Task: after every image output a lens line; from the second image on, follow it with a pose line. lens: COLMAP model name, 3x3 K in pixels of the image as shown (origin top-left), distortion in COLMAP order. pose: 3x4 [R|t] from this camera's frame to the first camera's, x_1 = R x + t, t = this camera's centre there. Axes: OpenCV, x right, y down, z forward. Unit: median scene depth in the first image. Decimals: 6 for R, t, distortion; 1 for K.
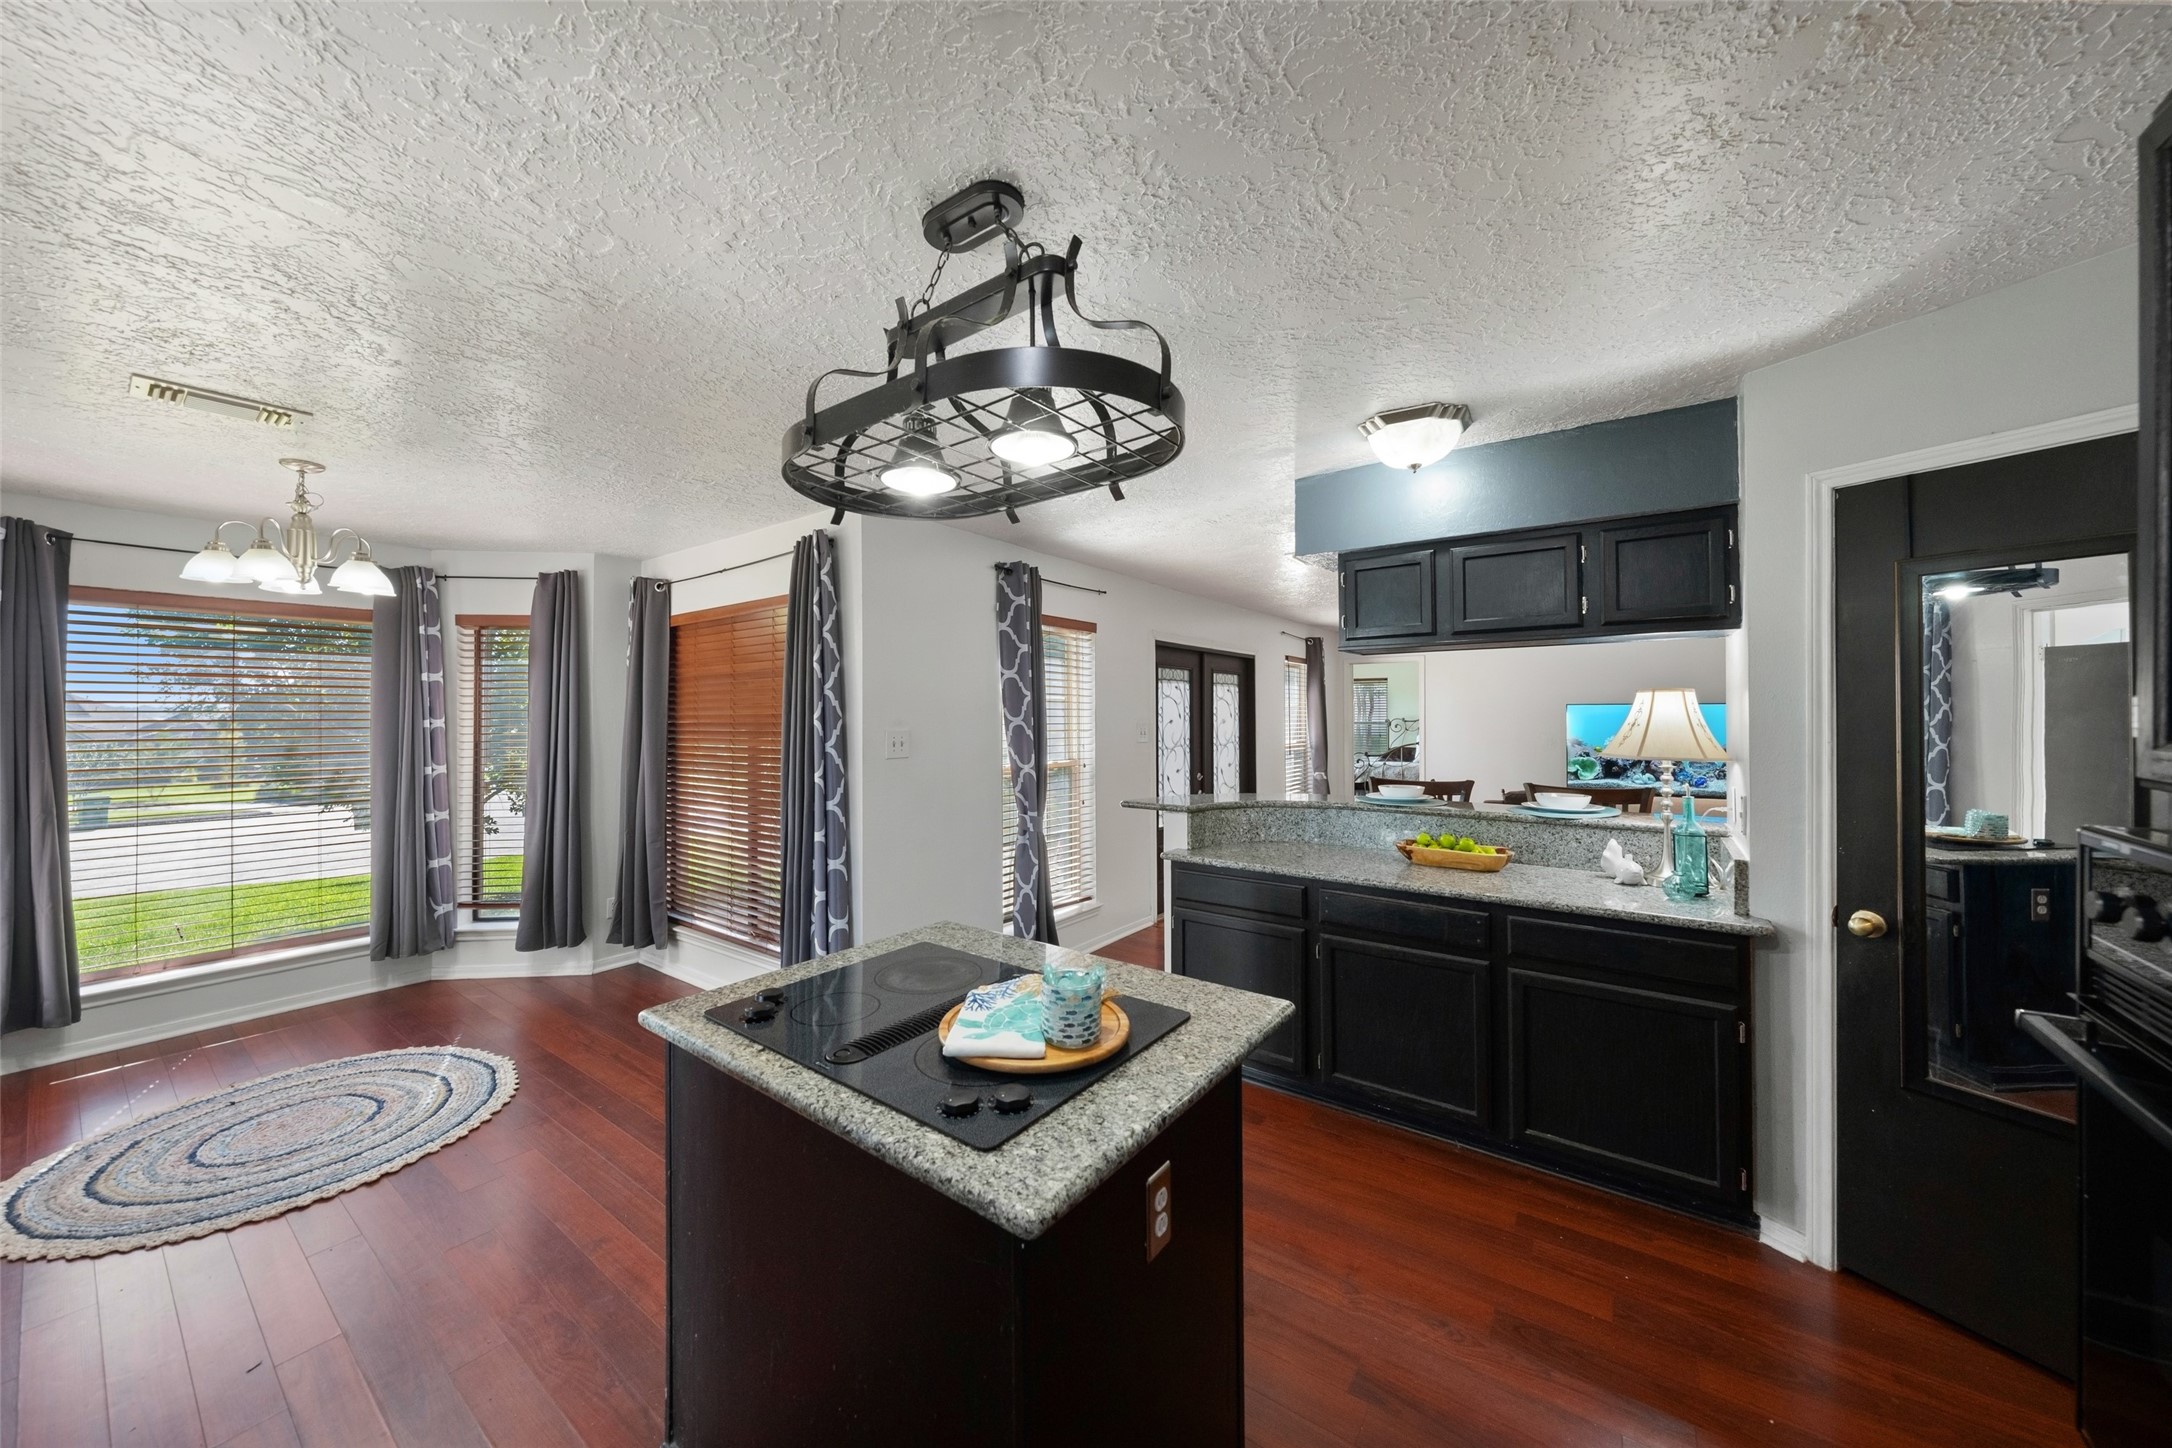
lens RADIAL K [[756.1, 0, 1089.3], [0, 756.1, 713.4], [0, 0, 1]] dist [-0.000548, 0.000001]
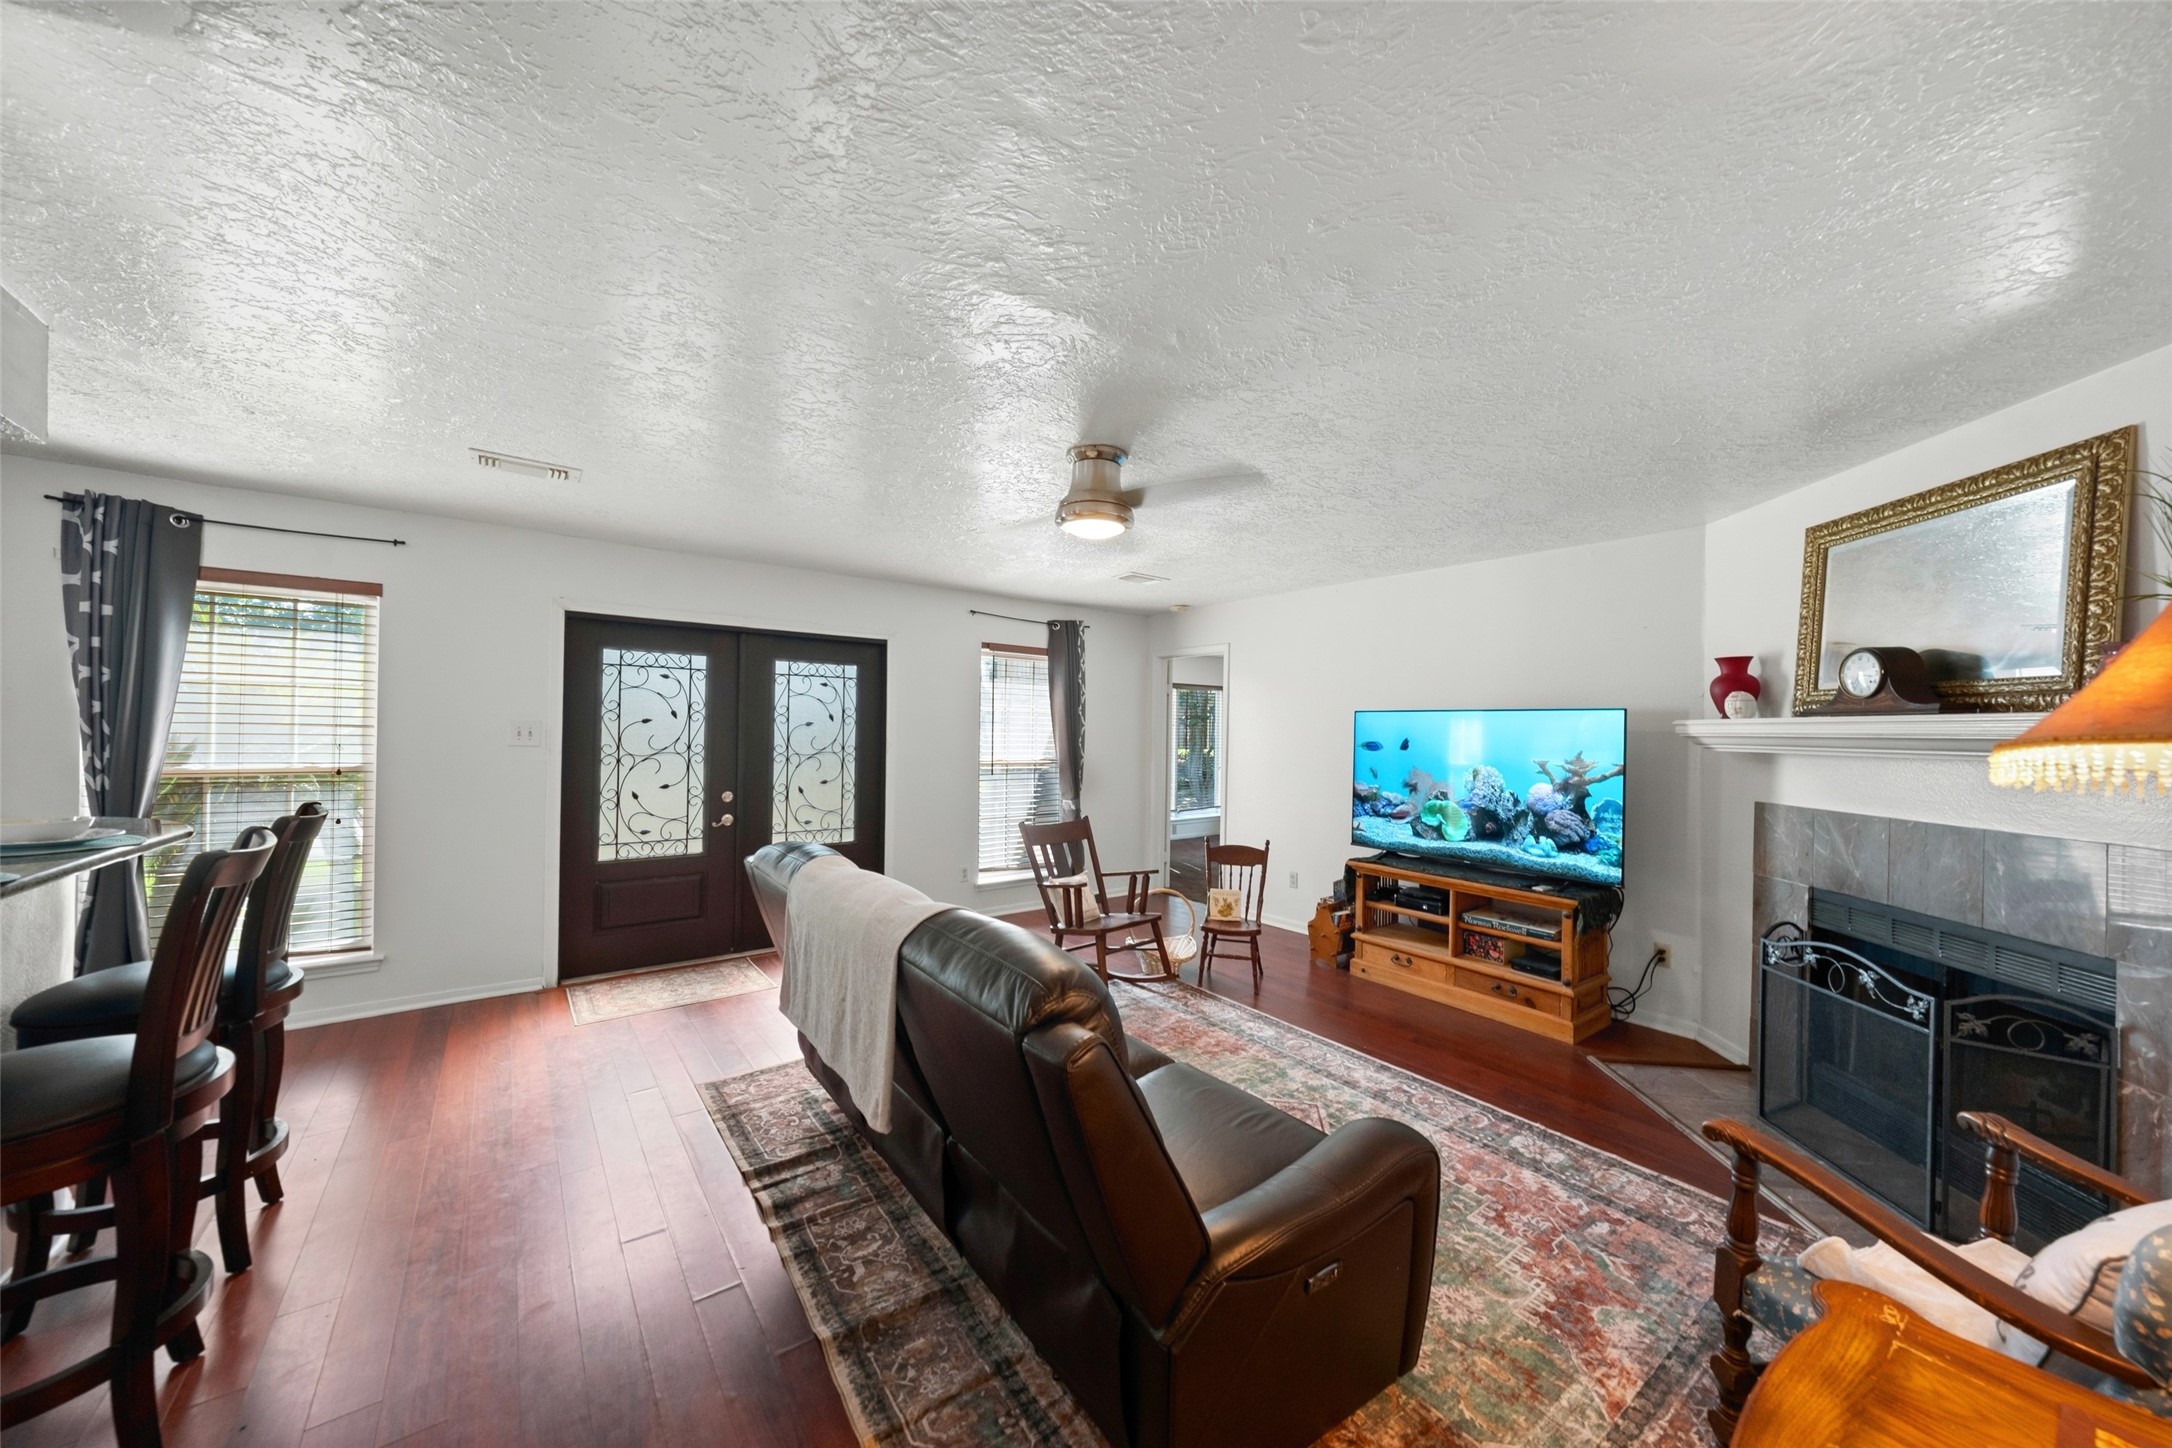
lens RADIAL K [[756.1, 0, 1080.5], [0, 756.1, 731.8], [0, 0, 1]] dist [-0.000548, 0.000001]
pose [[0.947474, 0.027577, -0.318641, 0.753932], [-0.027863, 0.999605, 0.003660, 0.006417], [0.318616, 0.005410, 0.947868, 0.411851]]
